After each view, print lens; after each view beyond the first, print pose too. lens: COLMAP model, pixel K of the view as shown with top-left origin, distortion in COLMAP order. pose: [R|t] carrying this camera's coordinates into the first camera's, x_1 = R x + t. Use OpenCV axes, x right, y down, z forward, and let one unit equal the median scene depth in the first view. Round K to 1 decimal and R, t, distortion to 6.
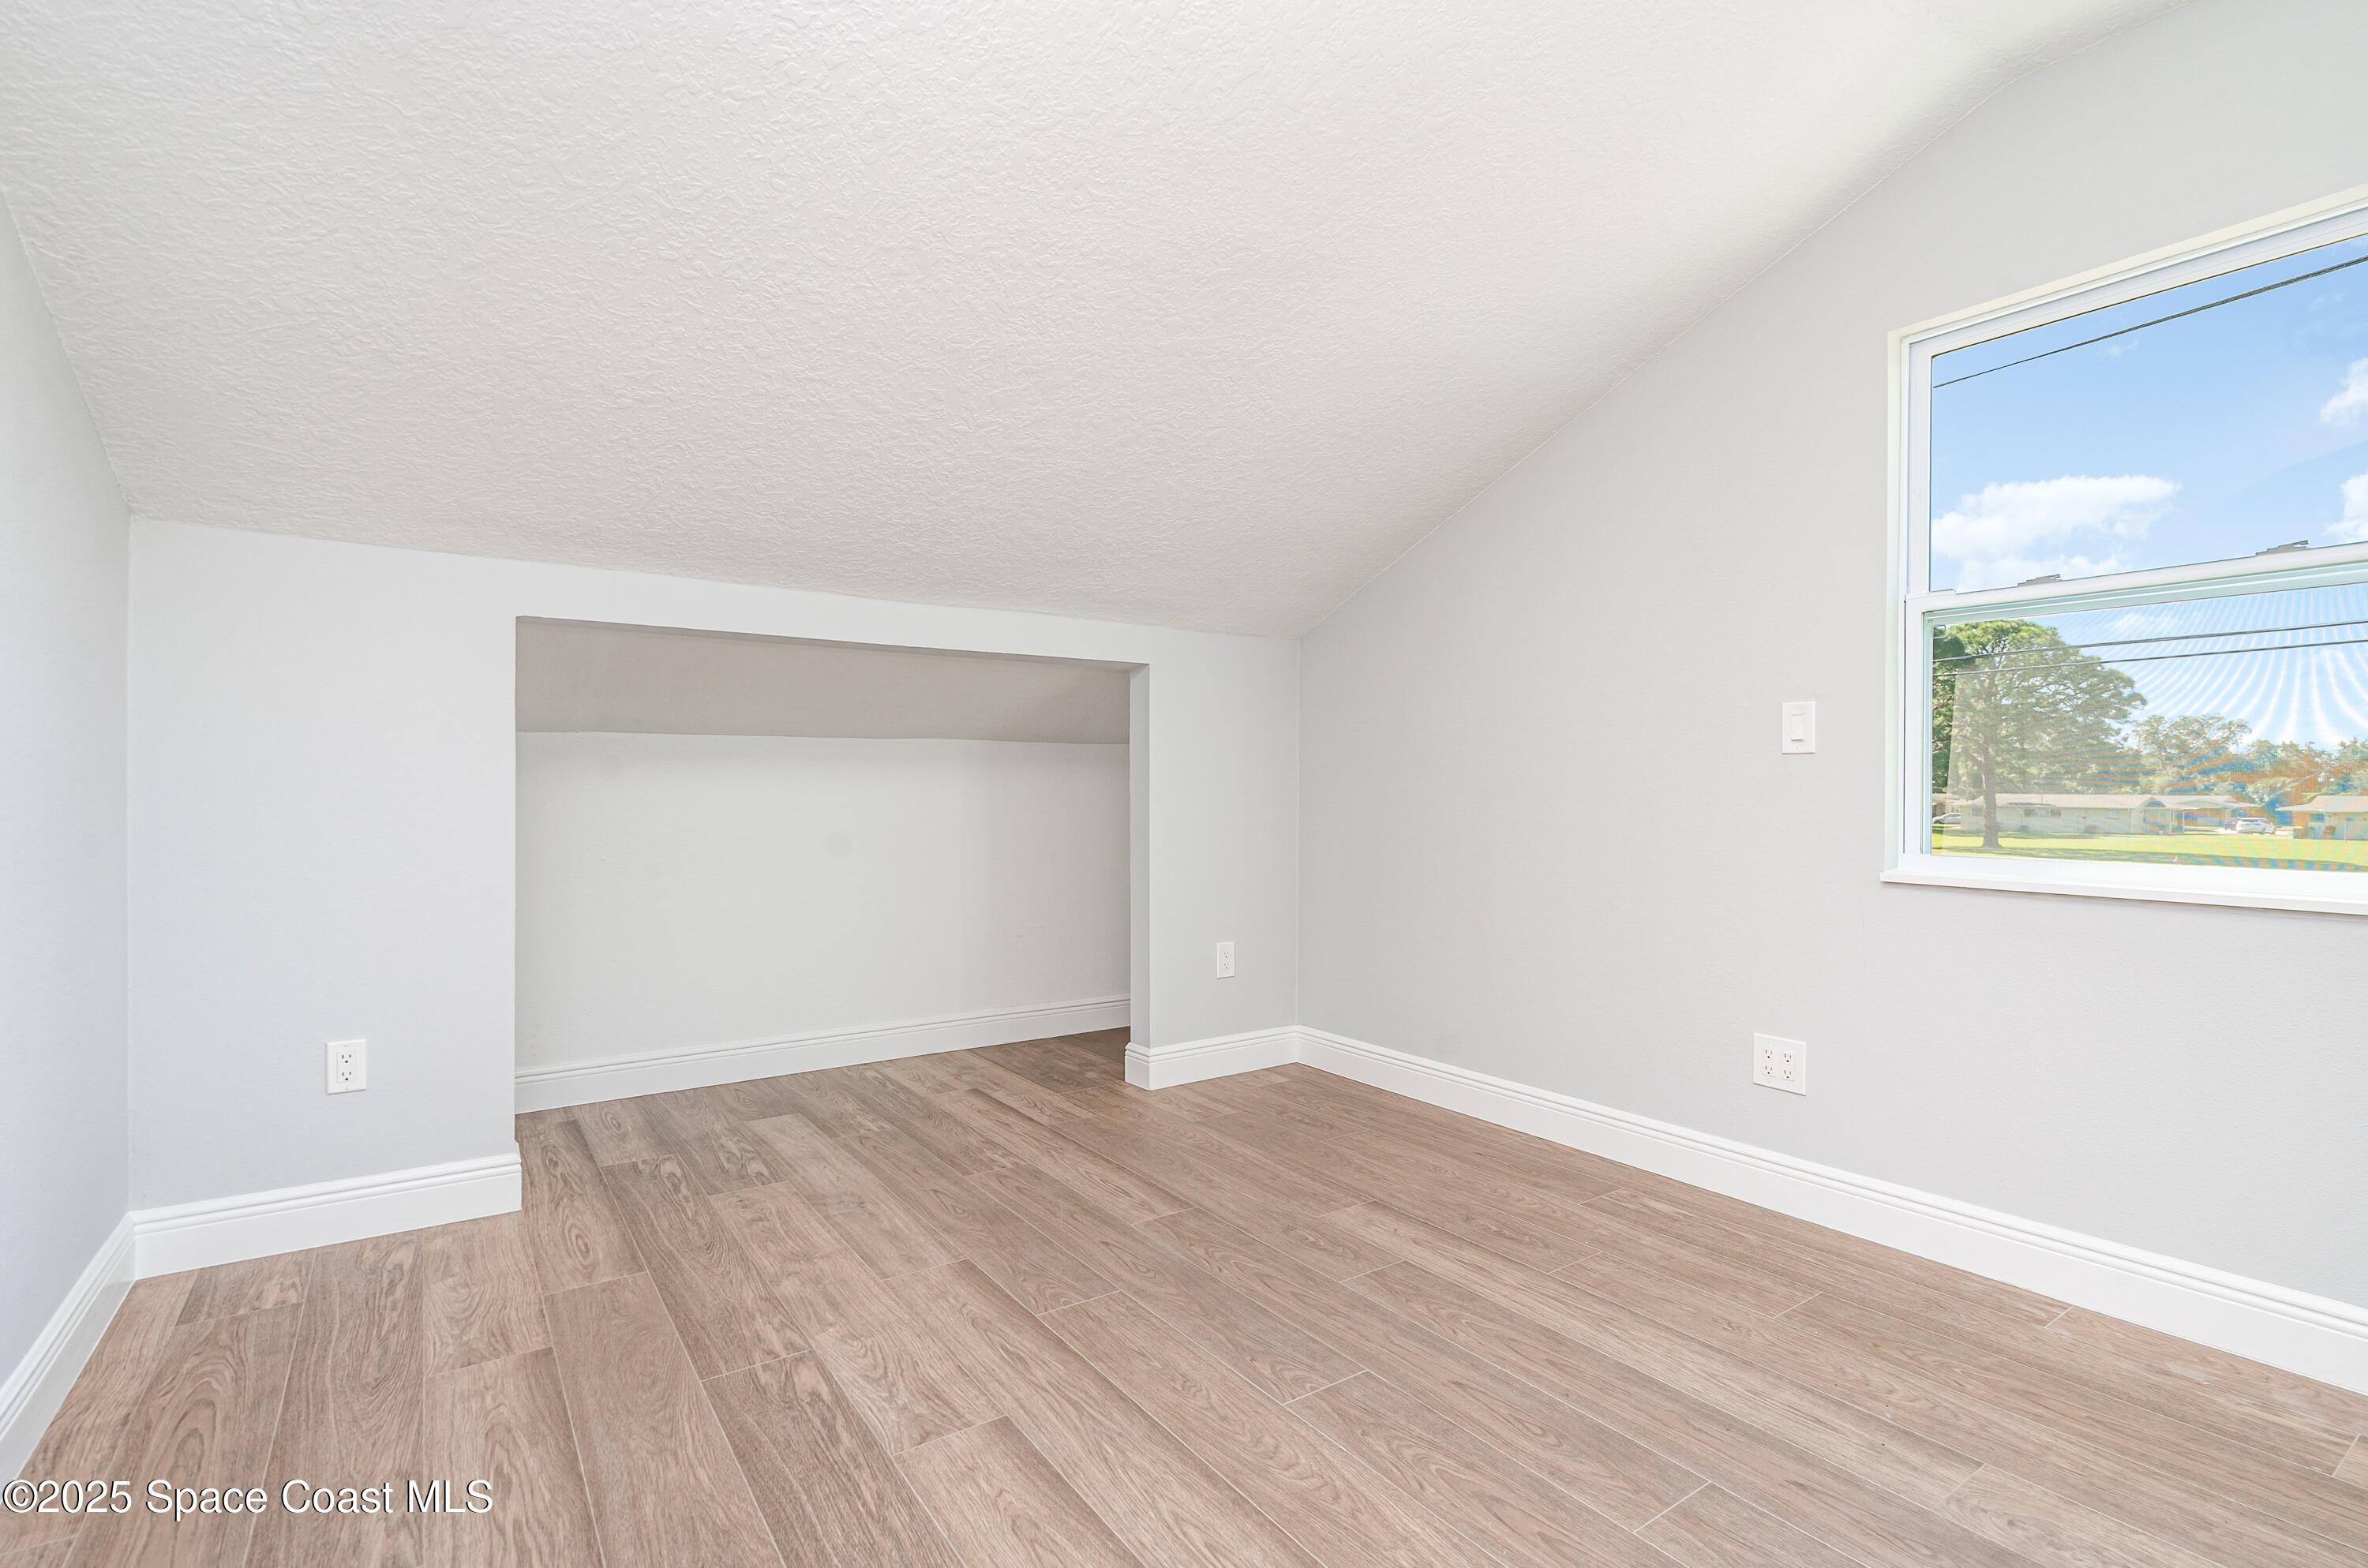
lens RADIAL K [[1109.4, 0, 1174.6], [0, 1109.4, 775.0], [0, 0, 1]] dist [0.000098, 0.001164]
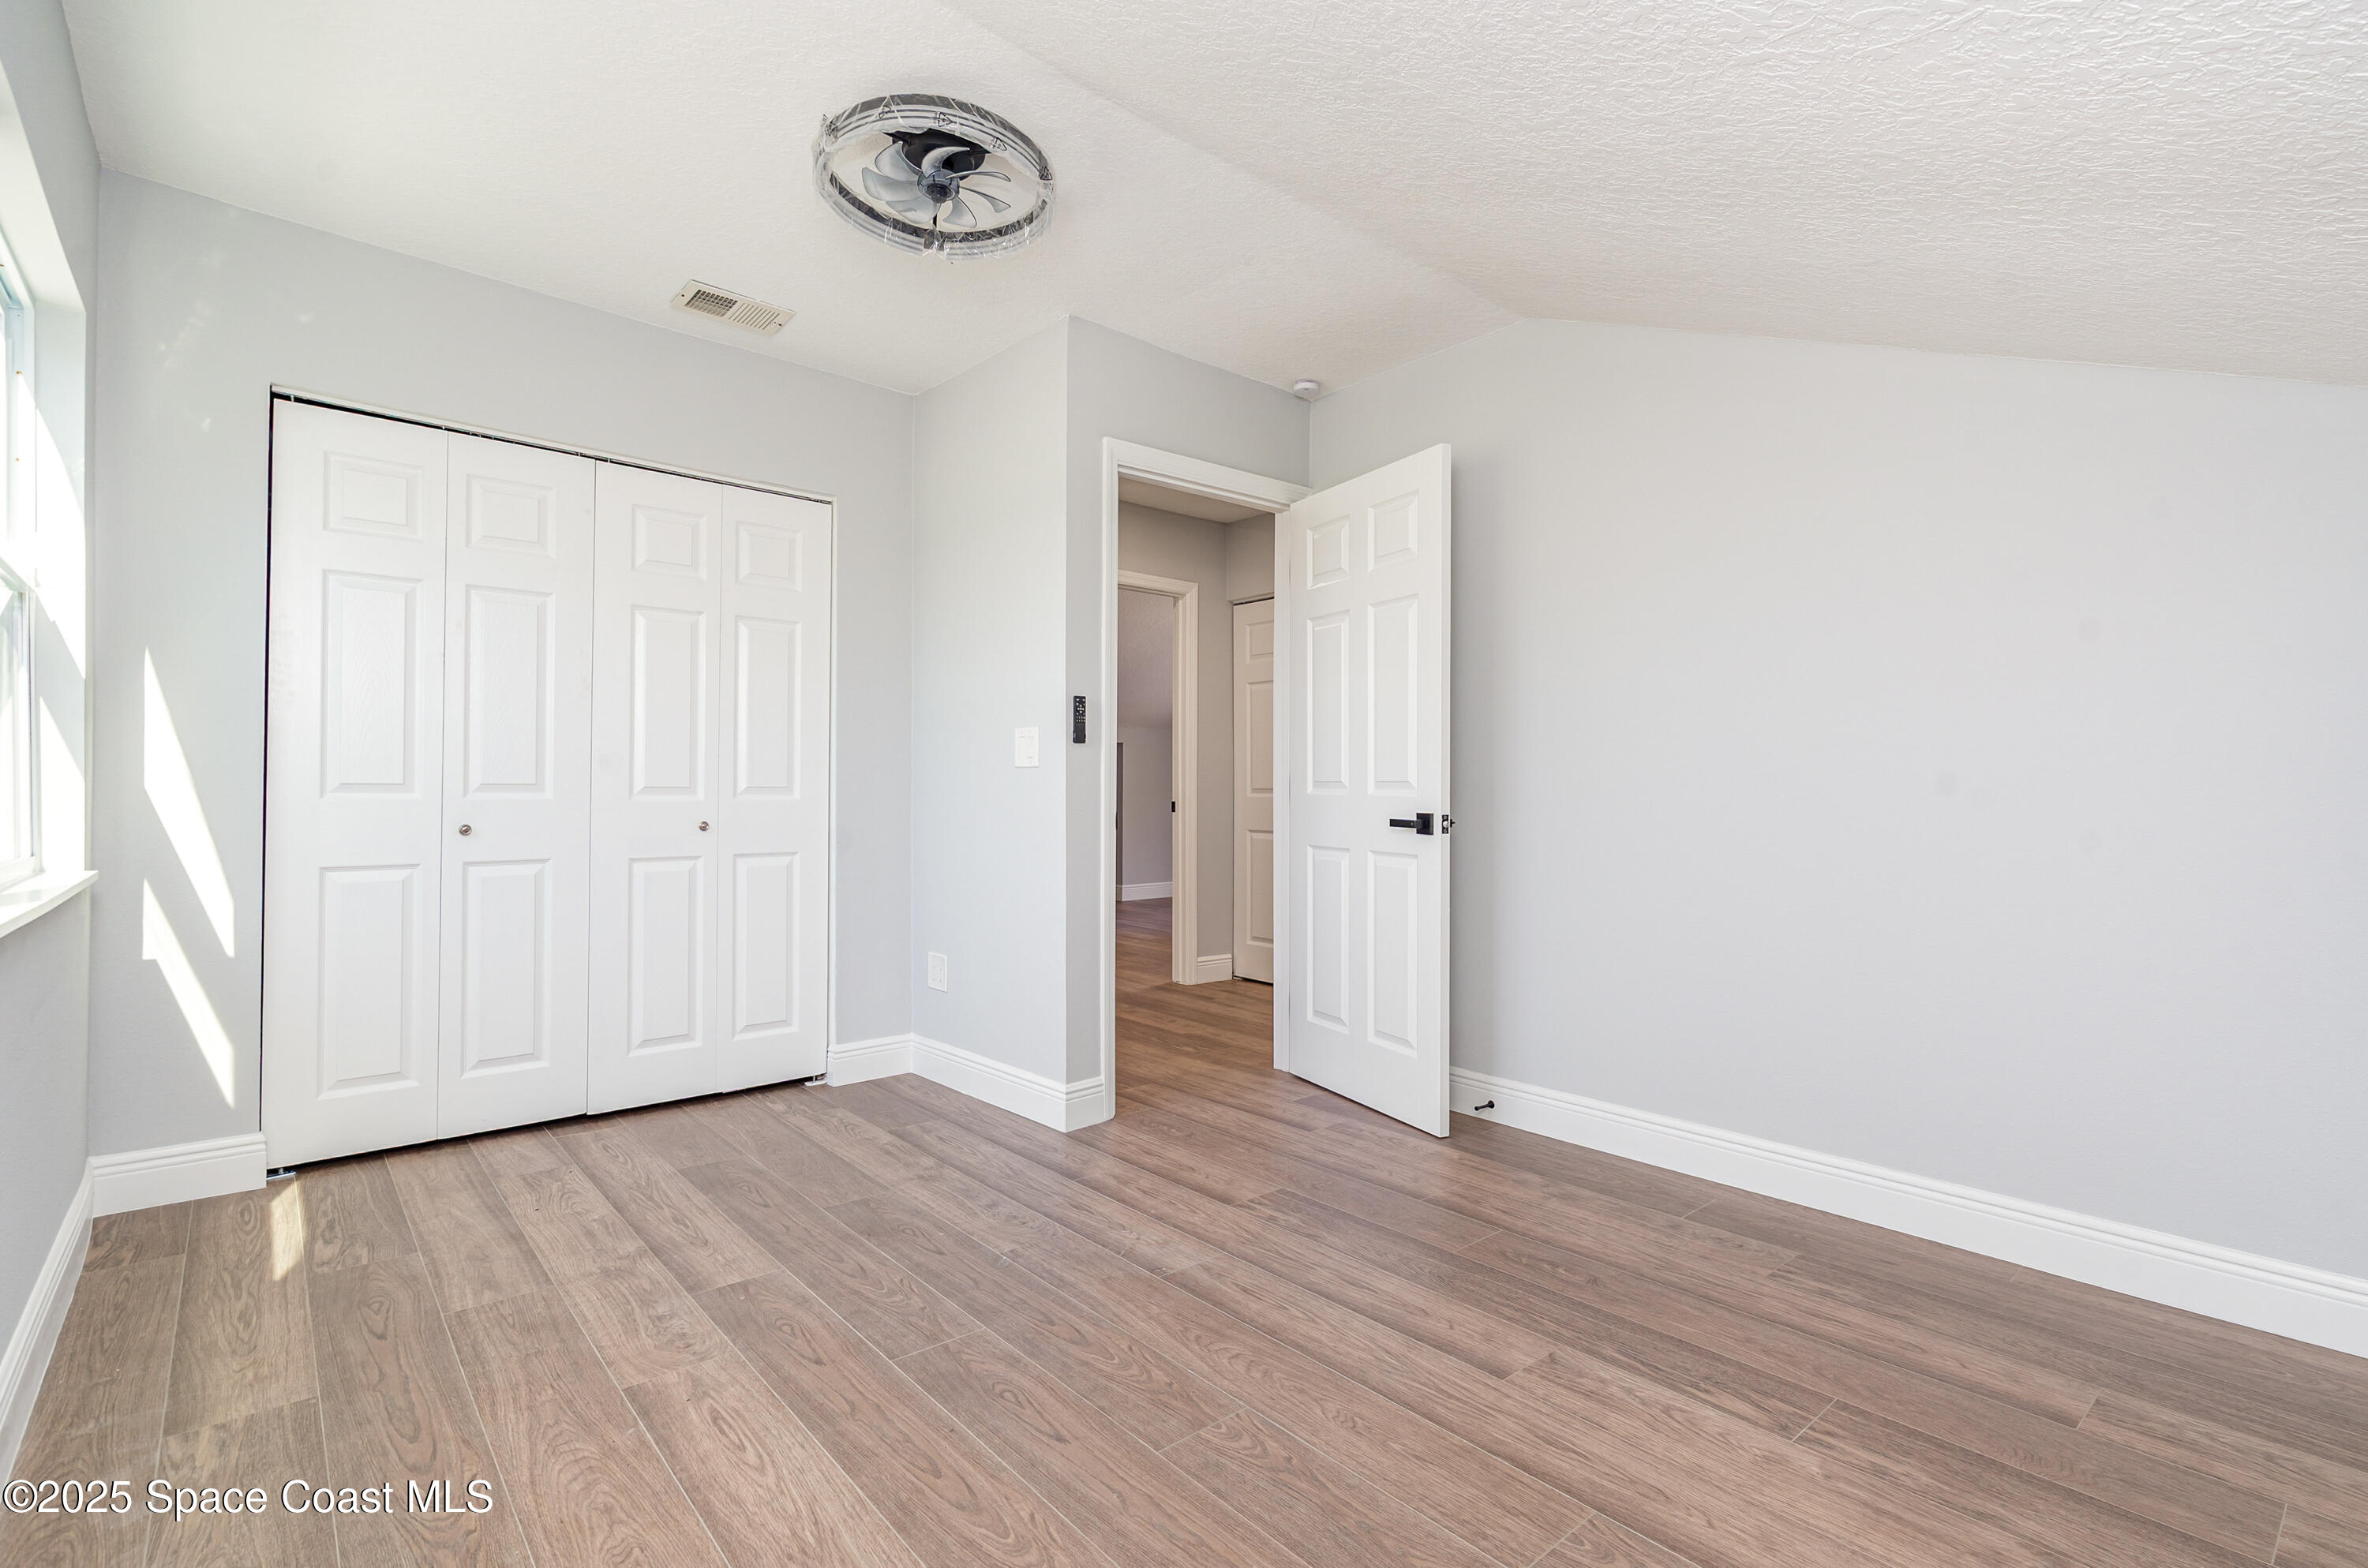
lens RADIAL K [[1109.4, 0, 1178.2], [0, 1109.4, 799.2], [0, 0, 1]] dist [0.000098, 0.001164]
pose [[-0.994605, -0.006691, -0.103519, 0.271467], [-0.006214, 0.999969, -0.004930, 0.026283], [0.103549, -0.004260, -0.994615, 2.023777]]
